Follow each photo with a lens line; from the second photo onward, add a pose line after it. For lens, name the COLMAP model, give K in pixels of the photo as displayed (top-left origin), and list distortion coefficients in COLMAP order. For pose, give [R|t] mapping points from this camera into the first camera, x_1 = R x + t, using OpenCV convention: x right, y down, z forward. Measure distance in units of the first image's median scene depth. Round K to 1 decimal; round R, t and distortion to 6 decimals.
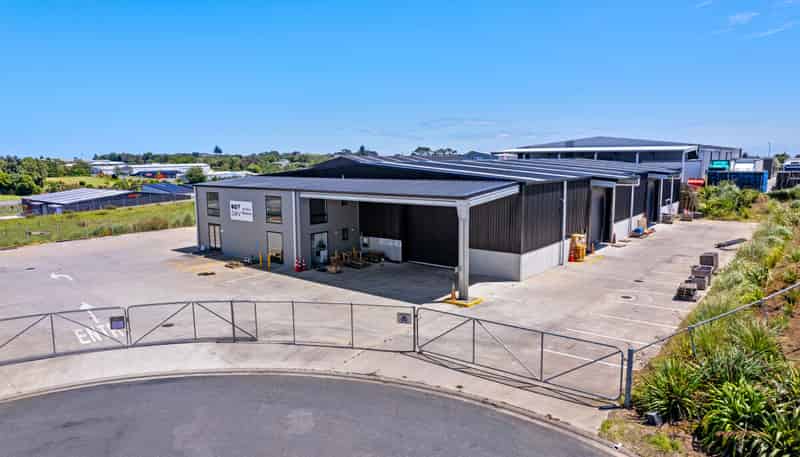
lens RADIAL K [[501.3, 0, 400.0], [0, 501.3, 228.5], [0, 0, 1]] dist [-0.001709, 0.003644]
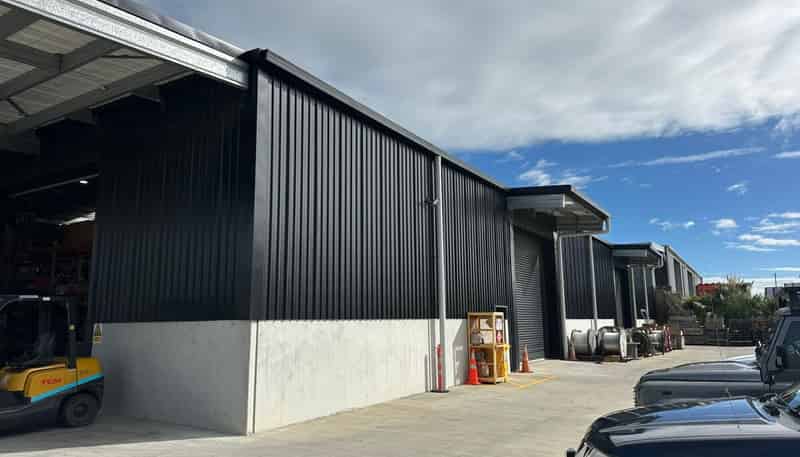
lens RADIAL K [[558.6, 0, 400.0], [0, 558.6, 228.5], [0, 0, 1]] dist [0.105031, -0.156635]
pose [[0.989236, 0.025371, 0.144110, 0.217830], [0.019803, 0.952580, -0.303644, 0.075462], [-0.144980, 0.303230, 0.941824, 0.561533]]
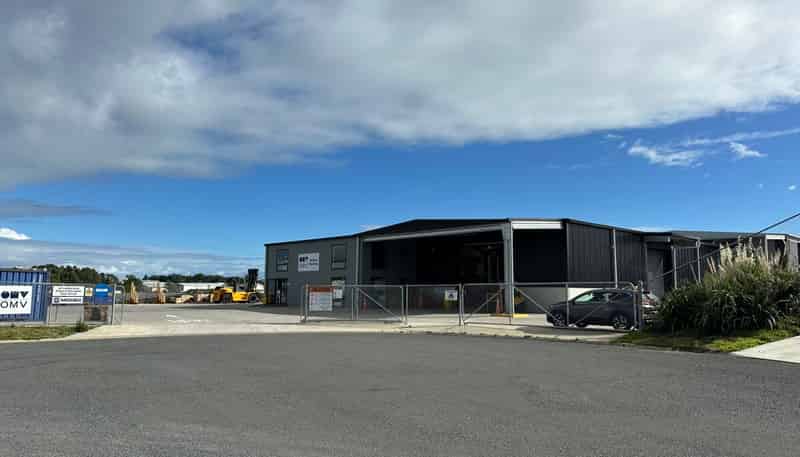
lens RADIAL K [[558.6, 0, 400.0], [0, 558.6, 228.5], [0, 0, 1]] dist [0.105031, -0.156635]
pose [[0.992945, 0.007307, -0.118346, 0.023875], [-0.035810, 0.969974, -0.240556, 0.182726], [0.113035, 0.243097, 0.963393, -0.169263]]
